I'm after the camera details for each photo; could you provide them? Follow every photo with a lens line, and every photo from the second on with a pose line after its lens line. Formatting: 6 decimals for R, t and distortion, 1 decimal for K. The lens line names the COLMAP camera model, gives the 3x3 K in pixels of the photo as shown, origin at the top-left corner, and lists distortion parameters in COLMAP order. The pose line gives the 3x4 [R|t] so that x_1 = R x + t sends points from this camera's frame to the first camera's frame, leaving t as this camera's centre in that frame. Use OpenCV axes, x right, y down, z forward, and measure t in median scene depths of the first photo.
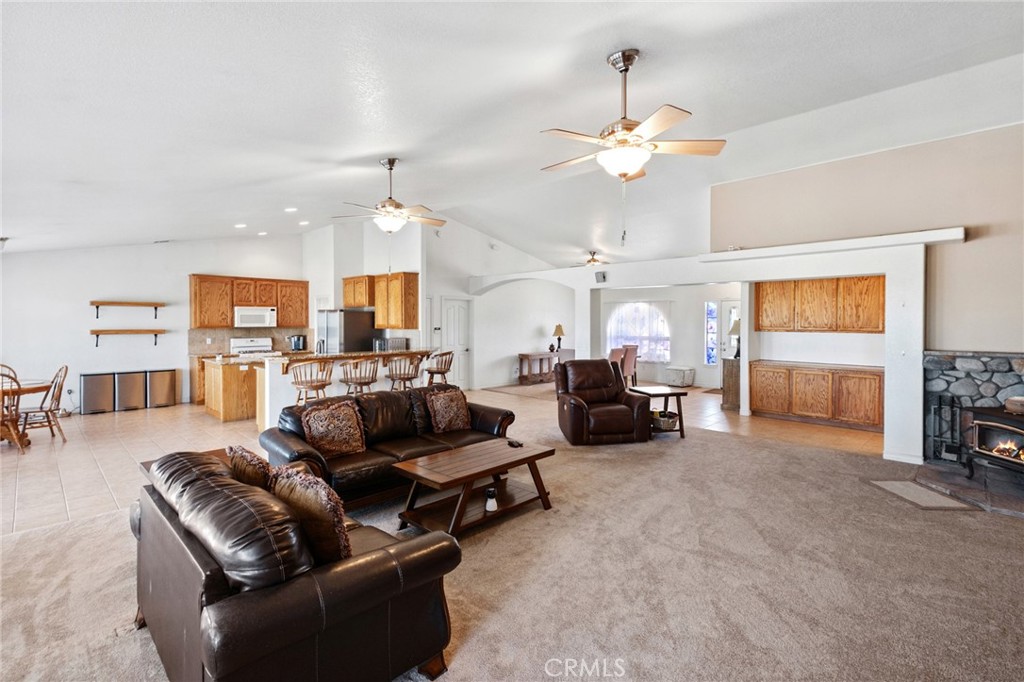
lens RADIAL K [[468.5, 0, 506.8], [0, 468.5, 325.5], [0, 0, 1]] dist [0.010837, -0.001890]
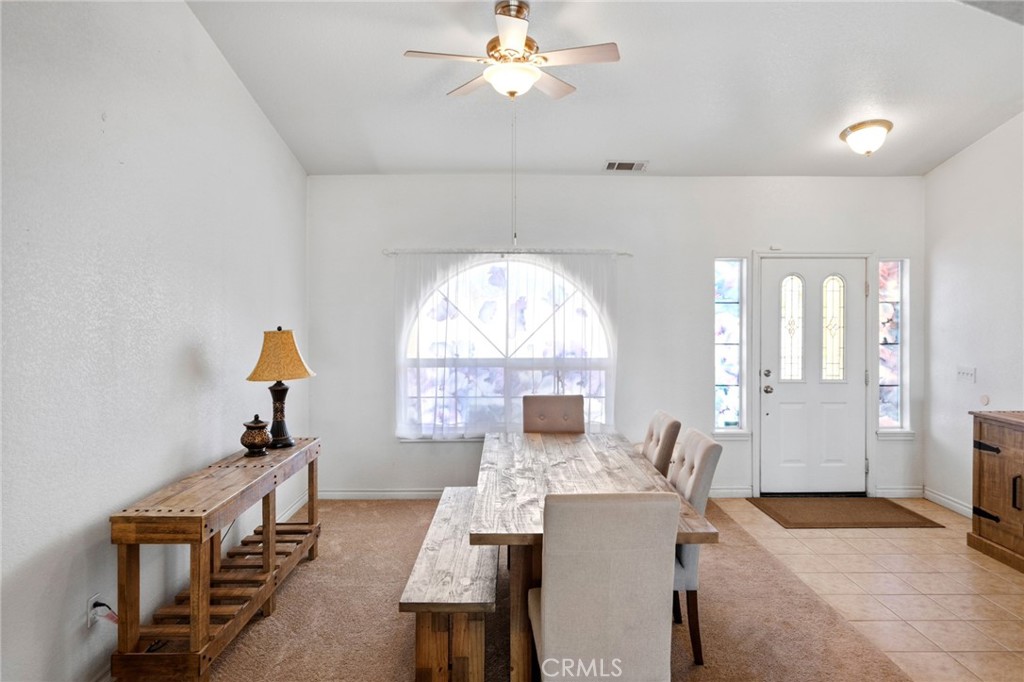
lens RADIAL K [[642.1, 0, 513.8], [0, 642.1, 334.0], [0, 0, 1]] dist [-0.003189, 0.001230]
pose [[0.708391, -0.026271, 0.705331, -0.038811], [0.012371, 0.999616, 0.024808, -0.008077], [-0.705712, -0.008848, 0.708444, 0.944790]]
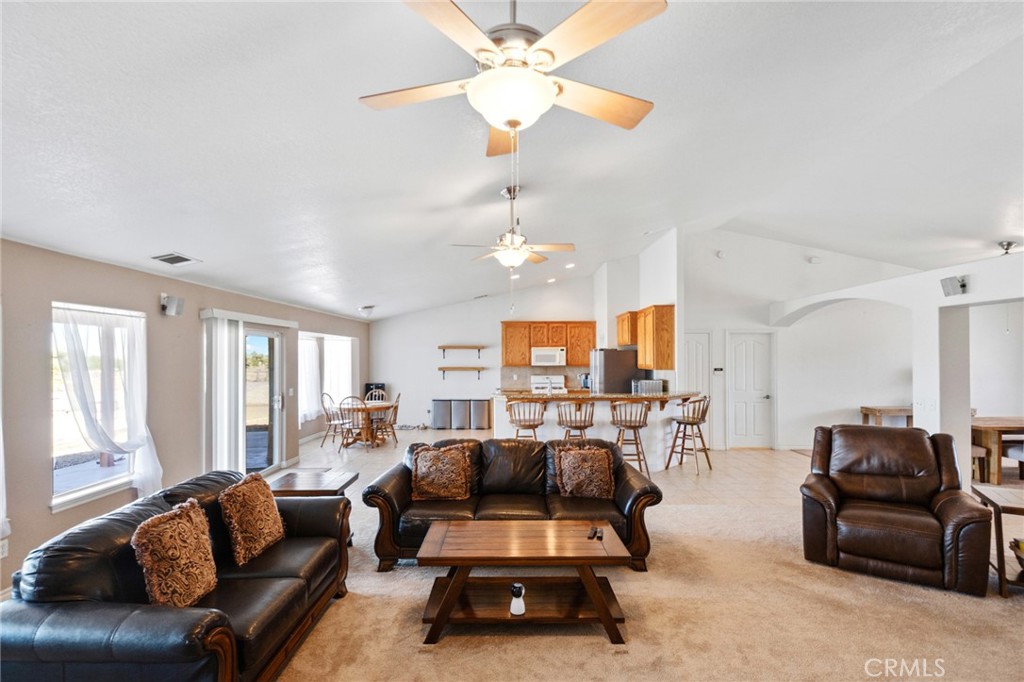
lens RADIAL K [[468.5, 0, 515.2], [0, 468.5, 352.6], [0, 0, 1]] dist [0.010837, -0.001890]
pose [[0.708601, -0.011340, -0.705519, 0.199108], [-0.002661, 0.999821, -0.018742, -0.006790], [0.705605, 0.015158, 0.708443, 0.173109]]
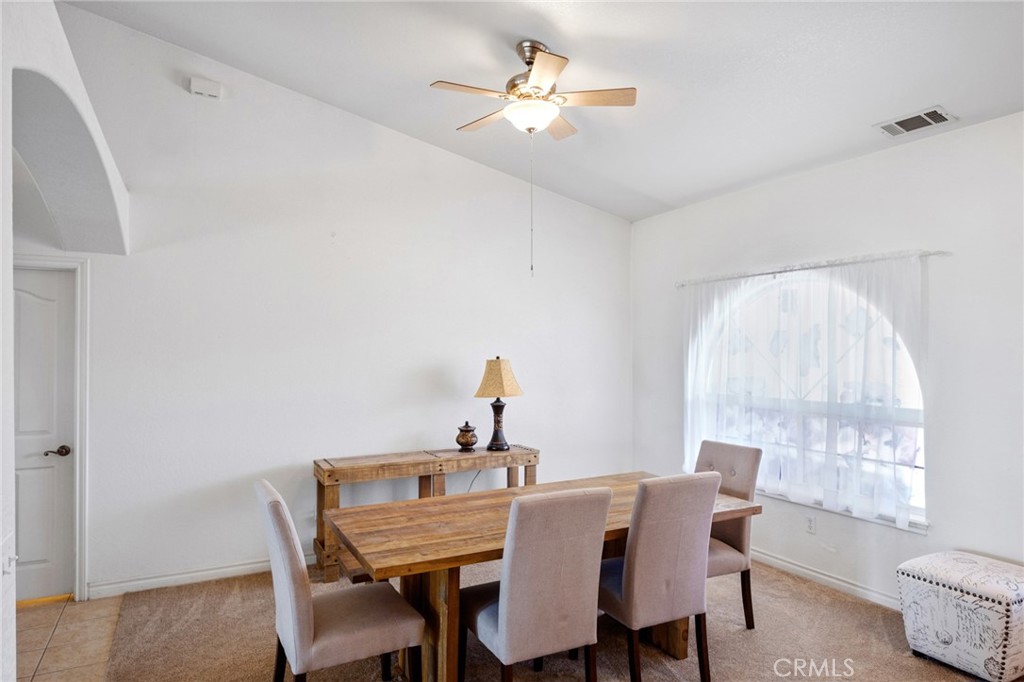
lens RADIAL K [[612.2, 0, 510.3], [0, 612.2, 352.1], [0, 0, 1]] dist [-0.004369, 0.000673]
pose [[0.954288, -0.004735, -0.298851, 0.321309], [0.000820, 0.999912, -0.013225, -0.001023], [0.298887, 0.012376, 0.954208, 0.861227]]
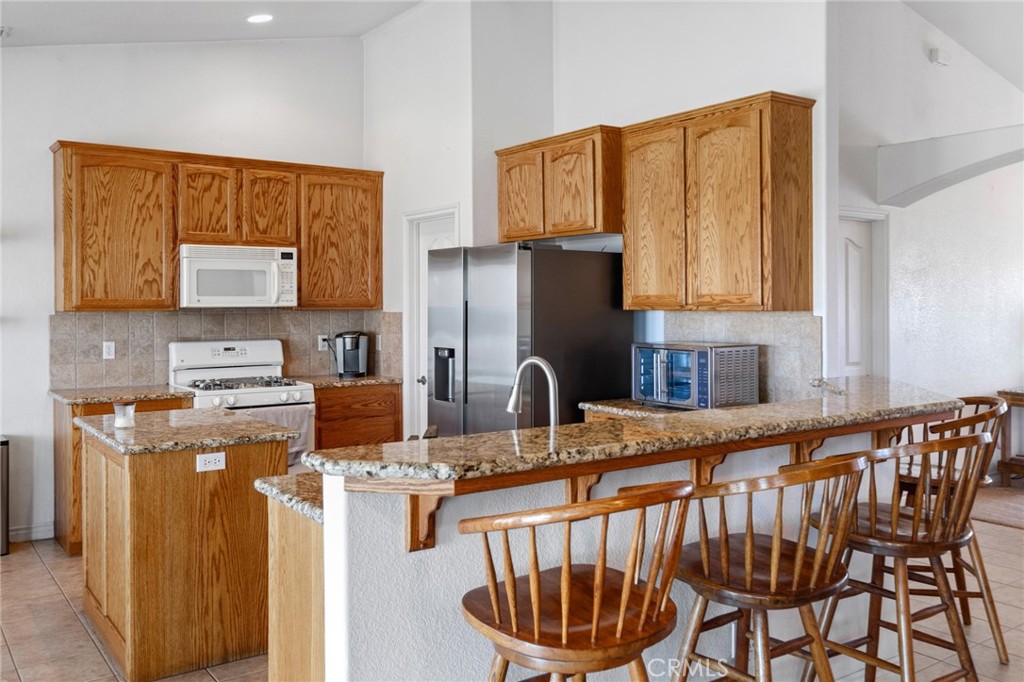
lens RADIAL K [[871.7, 0, 513.7], [0, 871.7, 303.7], [0, 0, 1]] dist [-0.012043, 0.001703]
pose [[0.986449, -0.004190, -0.164014, -0.259339], [0.002706, 0.999953, -0.009272, 0.007260], [0.164045, 0.008703, 0.986414, 0.455727]]
